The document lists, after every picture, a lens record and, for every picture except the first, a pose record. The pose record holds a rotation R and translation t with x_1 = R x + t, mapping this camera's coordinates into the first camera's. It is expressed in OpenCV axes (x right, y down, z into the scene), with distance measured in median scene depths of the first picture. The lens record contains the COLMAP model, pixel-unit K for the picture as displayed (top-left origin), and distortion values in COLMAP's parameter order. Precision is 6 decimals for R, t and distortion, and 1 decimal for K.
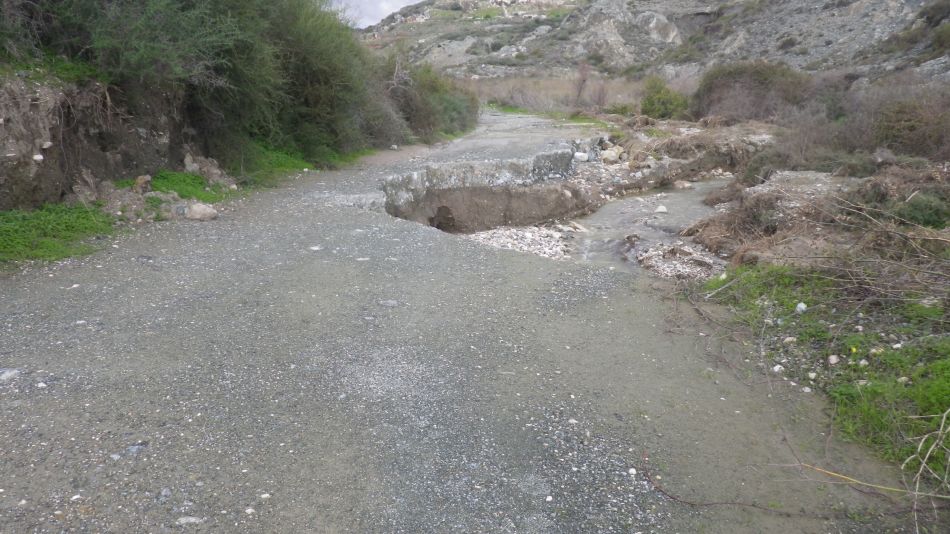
lens RADIAL K [[793.1, 0, 475.0], [0, 793.1, 267.6], [0, 0, 1]] dist [0.004874, -0.001815]
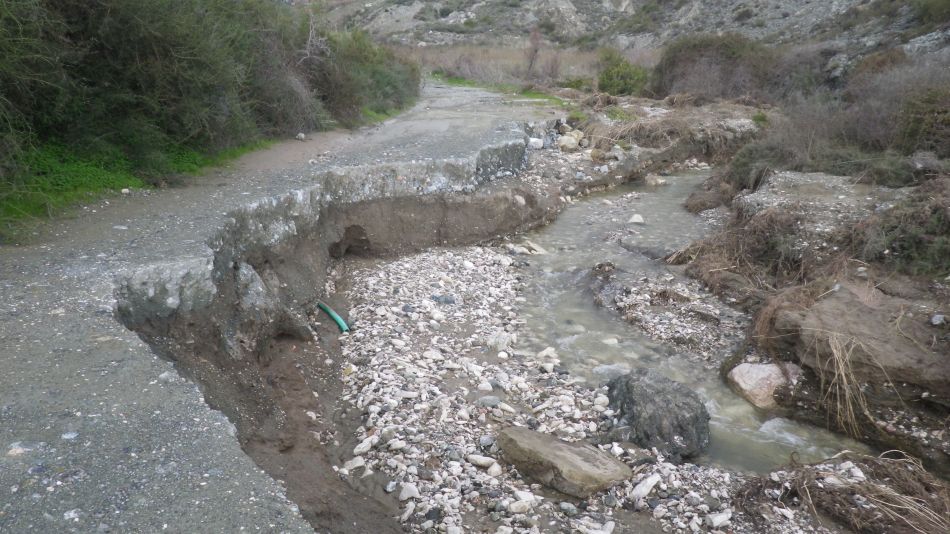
lens RADIAL K [[793.1, 0, 475.2], [0, 793.1, 266.3], [0, 0, 1]] dist [0.004874, -0.001815]
pose [[0.997962, 0.000017, 0.063812, 0.017527], [-0.002416, 0.999293, 0.037516, -0.045446], [-0.063766, -0.037594, 0.997257, 0.172154]]
